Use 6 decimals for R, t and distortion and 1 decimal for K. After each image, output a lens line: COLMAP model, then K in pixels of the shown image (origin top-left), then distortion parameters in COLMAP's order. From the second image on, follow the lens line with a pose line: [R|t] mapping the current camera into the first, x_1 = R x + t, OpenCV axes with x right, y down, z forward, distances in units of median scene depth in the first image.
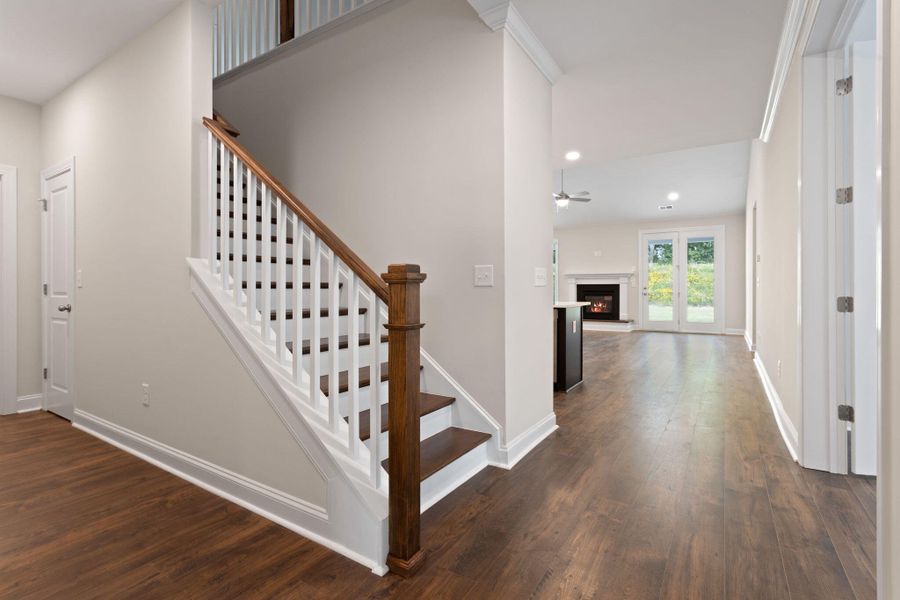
lens RADIAL K [[429.4, 0, 445.4], [0, 429.4, 295.8], [0, 0, 1]] dist [0.003751, 0.000728]
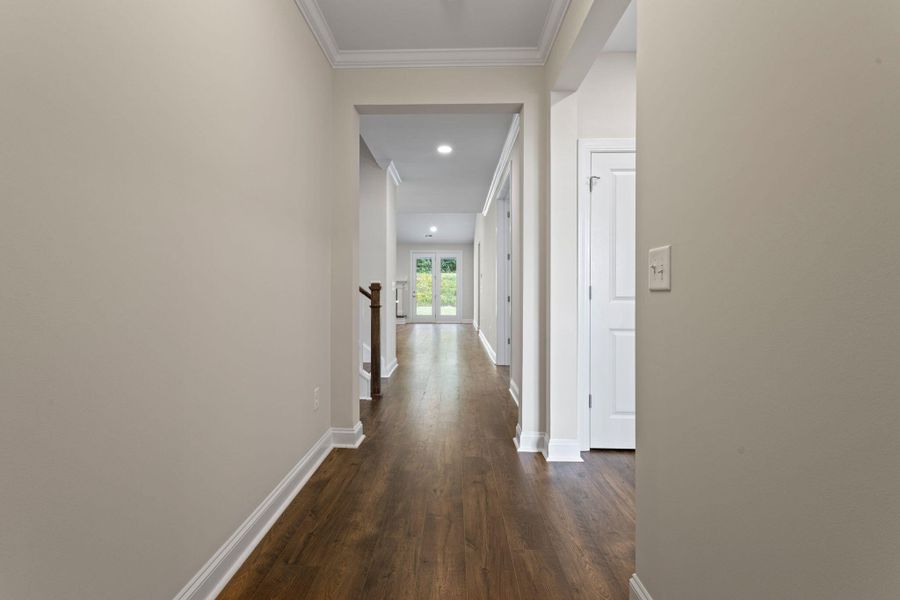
lens RADIAL K [[429.4, 0, 445.4], [0, 429.4, 295.8], [0, 0, 1]] dist [0.003751, 0.000728]
pose [[0.851140, 0.007988, 0.524878, -0.200368], [-0.005386, 0.999964, -0.006484, 0.003575], [-0.524911, 0.002691, 0.851153, -0.262630]]
